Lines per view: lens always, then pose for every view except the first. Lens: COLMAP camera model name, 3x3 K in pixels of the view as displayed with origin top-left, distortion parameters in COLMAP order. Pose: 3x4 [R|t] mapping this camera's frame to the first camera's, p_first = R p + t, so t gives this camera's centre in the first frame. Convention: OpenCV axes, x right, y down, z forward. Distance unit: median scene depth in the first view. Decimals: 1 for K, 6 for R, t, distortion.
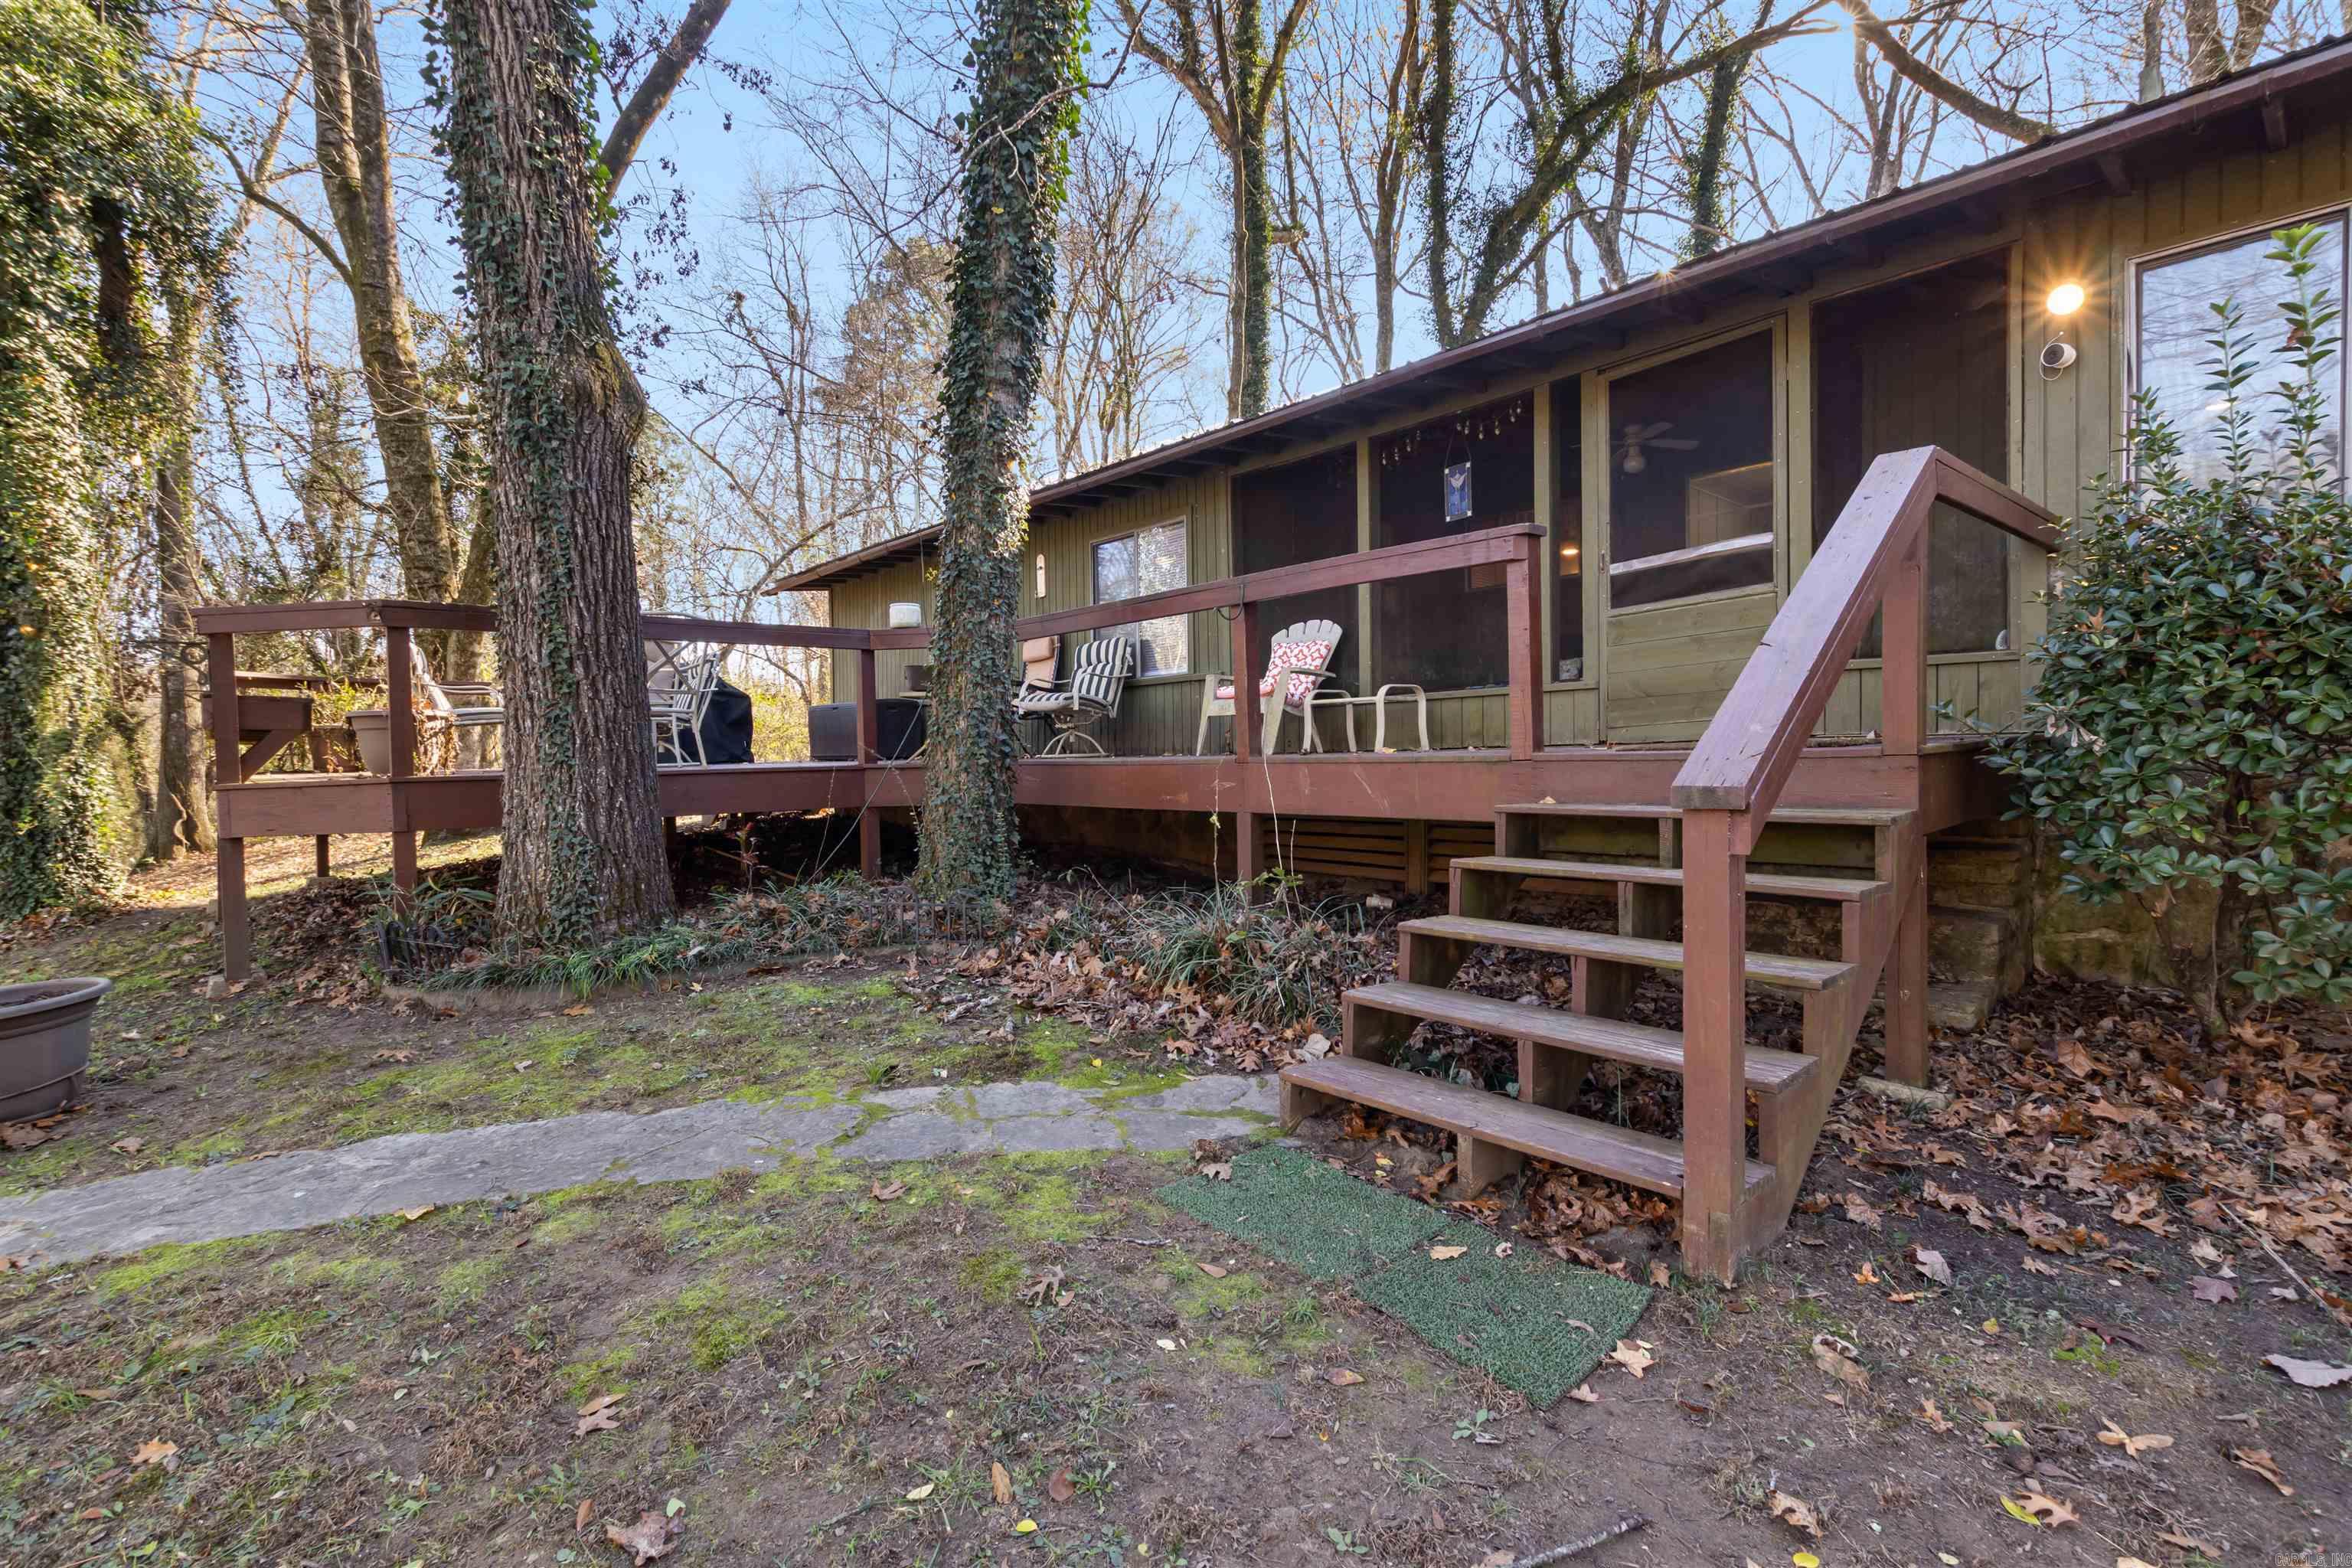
lens RADIAL K [[1092.4, 0, 1172.8], [0, 1092.4, 773.8], [0, 0, 1]] dist [-0.000057, -0.000042]
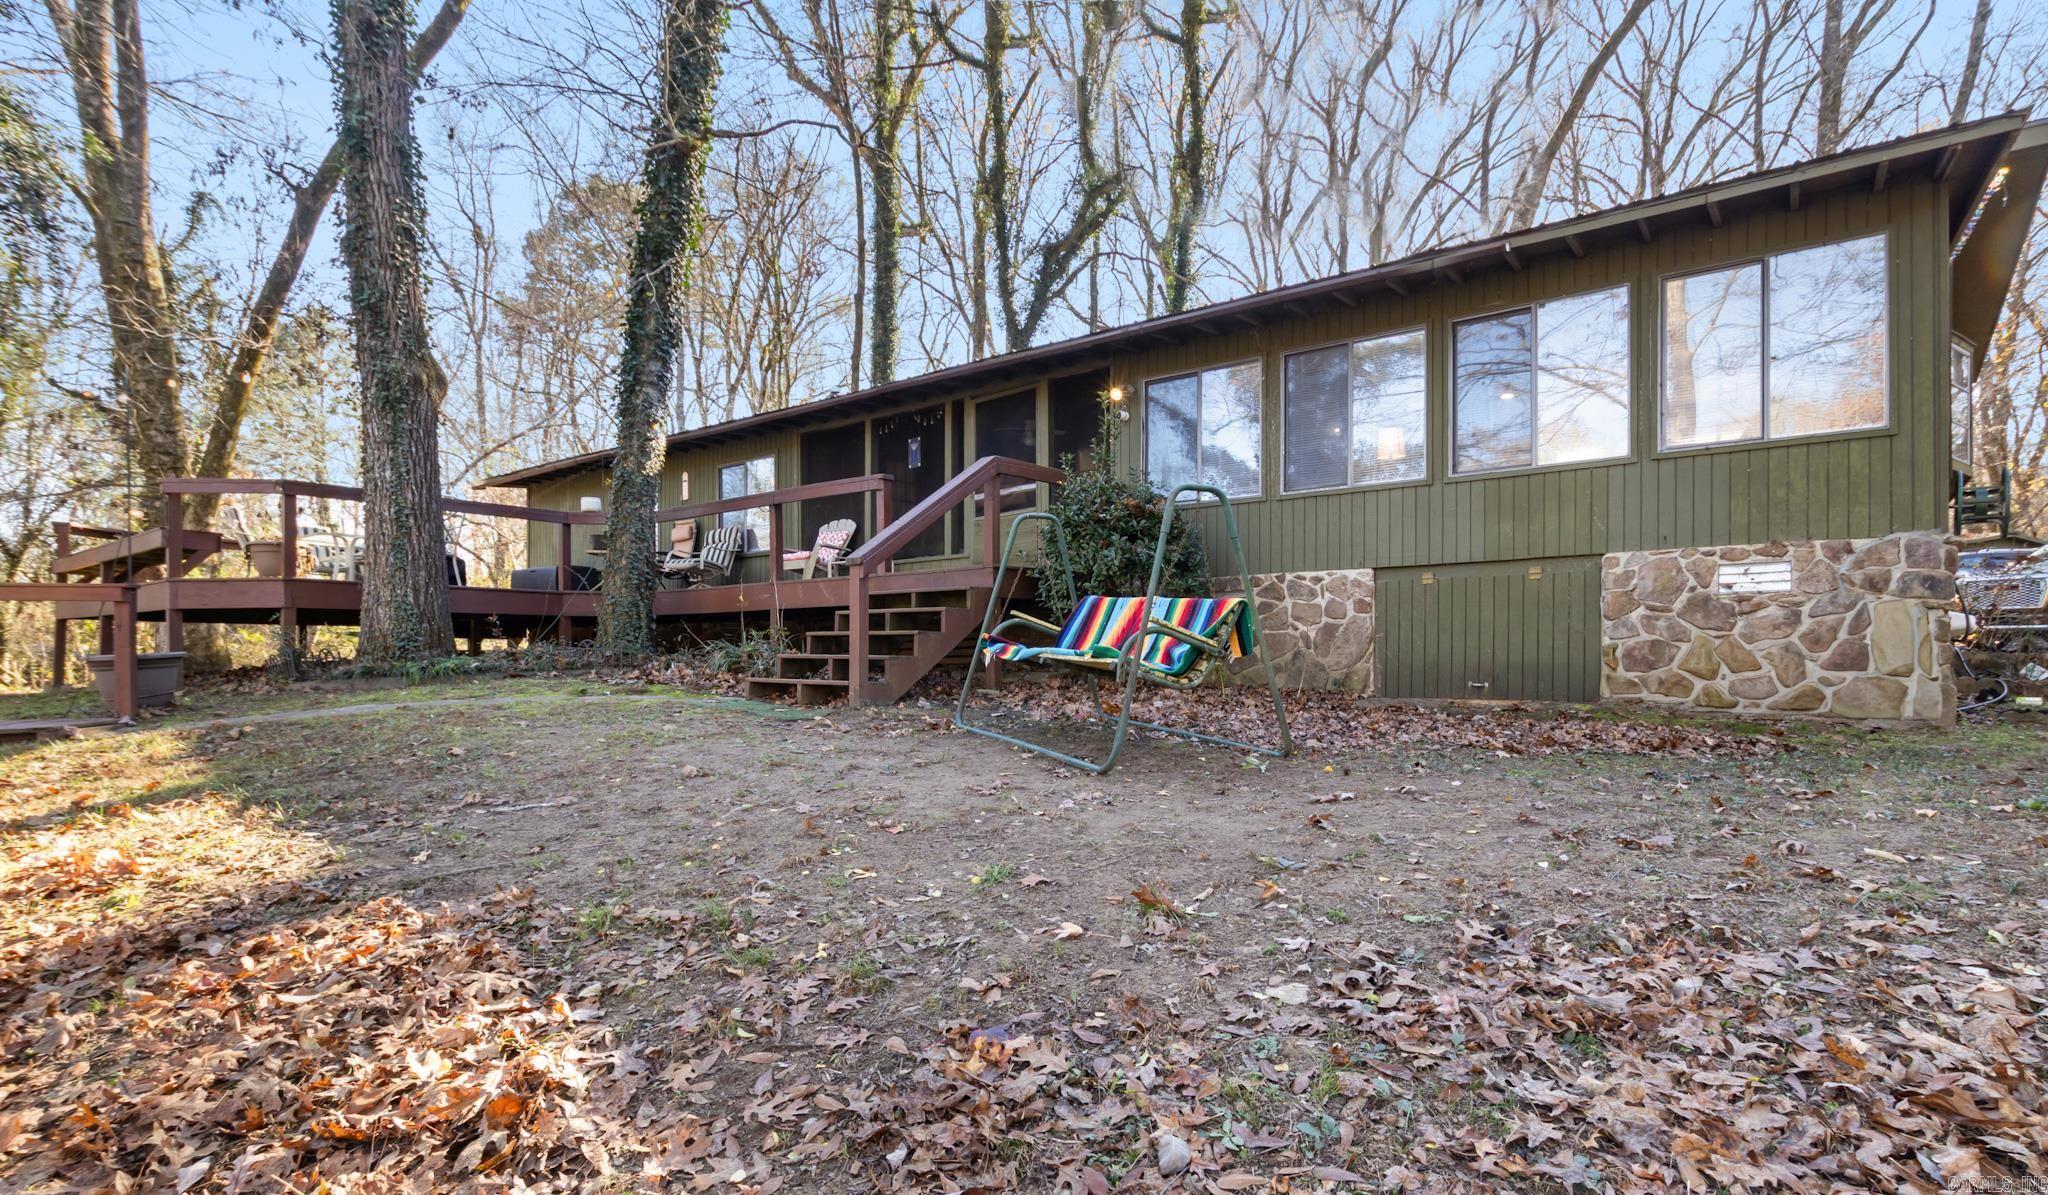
lens RADIAL K [[915.9, 0, 1031.5], [0, 915.9, 638.3], [0, 0, 1]] dist [0.002542, -0.000021]
pose [[0.976185, 0.016993, 0.216273, 0.093316], [-0.011267, 0.999553, -0.027680, 0.073894], [-0.216647, 0.024584, 0.975940, -0.417943]]
